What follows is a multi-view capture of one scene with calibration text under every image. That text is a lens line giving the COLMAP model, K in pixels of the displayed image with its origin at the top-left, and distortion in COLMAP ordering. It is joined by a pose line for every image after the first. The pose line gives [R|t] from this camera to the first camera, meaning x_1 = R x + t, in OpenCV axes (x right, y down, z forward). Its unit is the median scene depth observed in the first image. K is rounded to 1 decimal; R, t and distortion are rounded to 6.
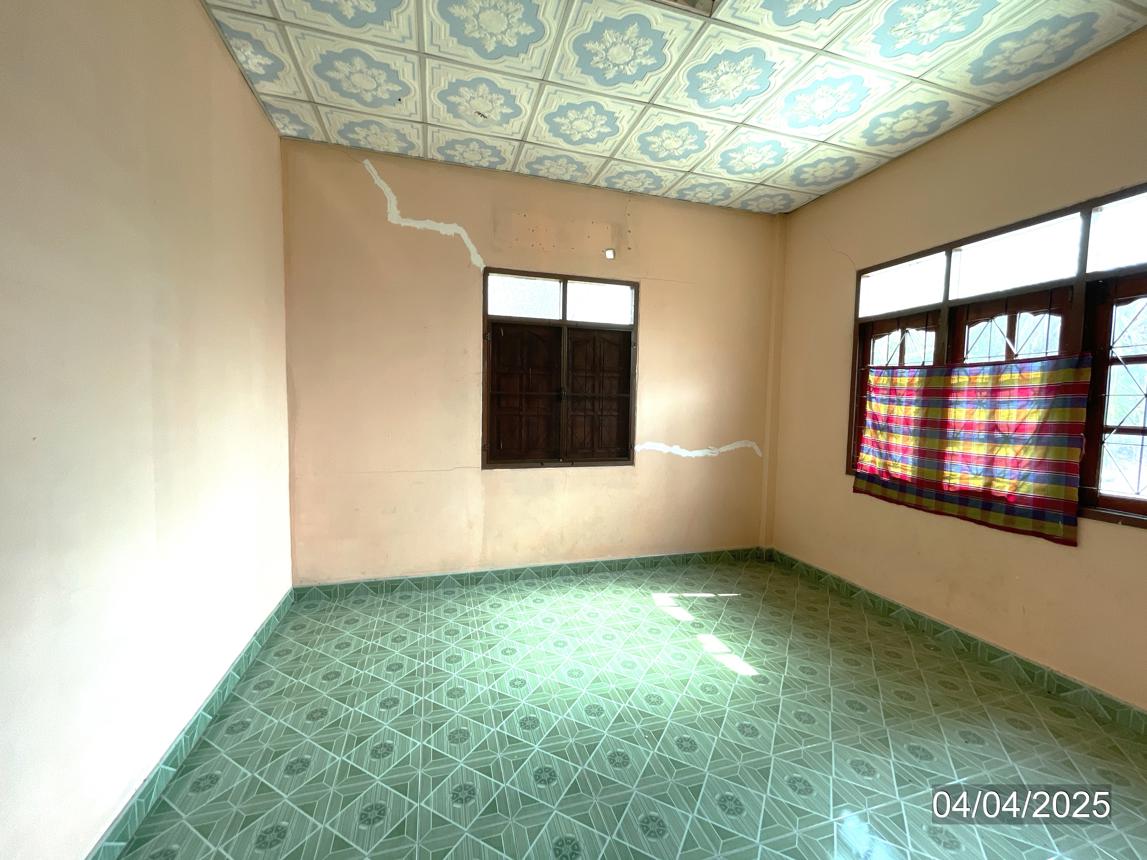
lens RADIAL K [[462.7, 0, 584.8], [0, 462.7, 441.3], [0, 0, 1]] dist [0.000345, 0.000408]
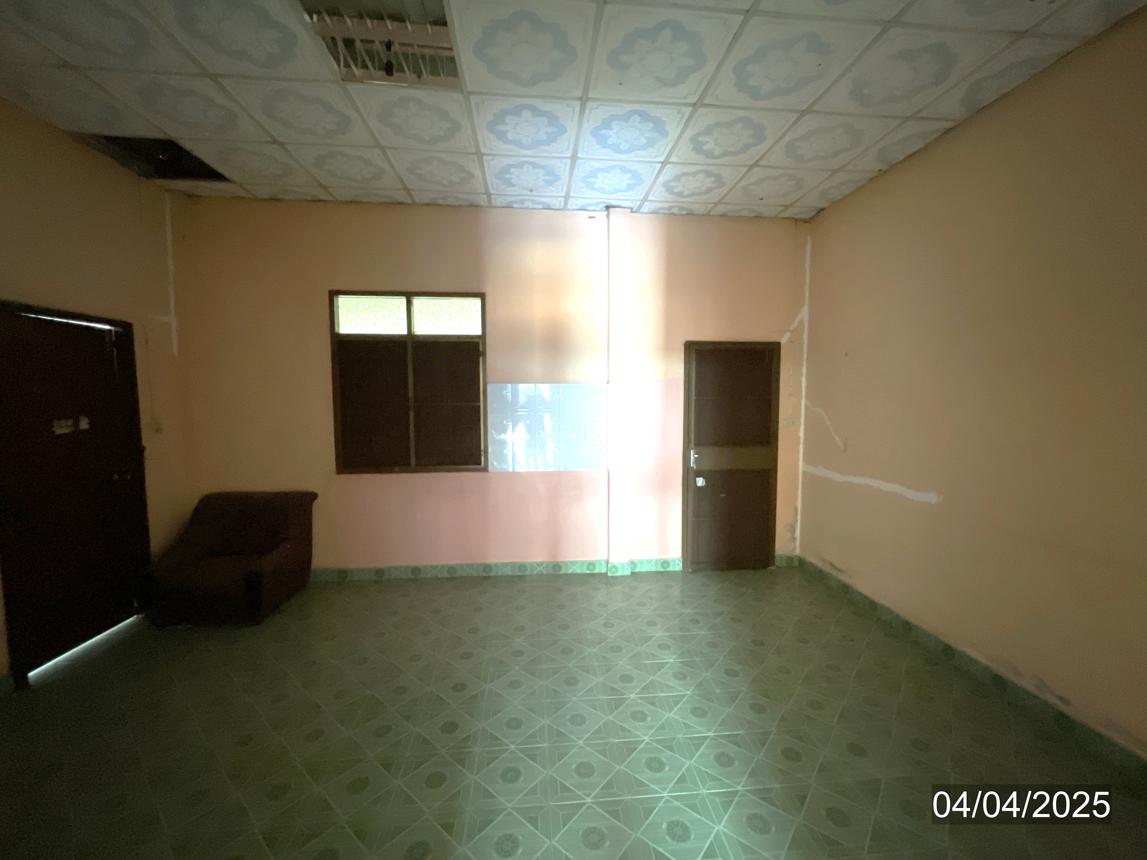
lens RADIAL K [[462.7, 0, 585.1], [0, 462.7, 427.7], [0, 0, 1]] dist [0.000345, 0.000408]
pose [[0.978733, -0.001552, -0.205132, 0.154060], [-0.005930, 0.999339, -0.035855, -0.002756], [0.205052, 0.036309, 0.978077, 0.013396]]
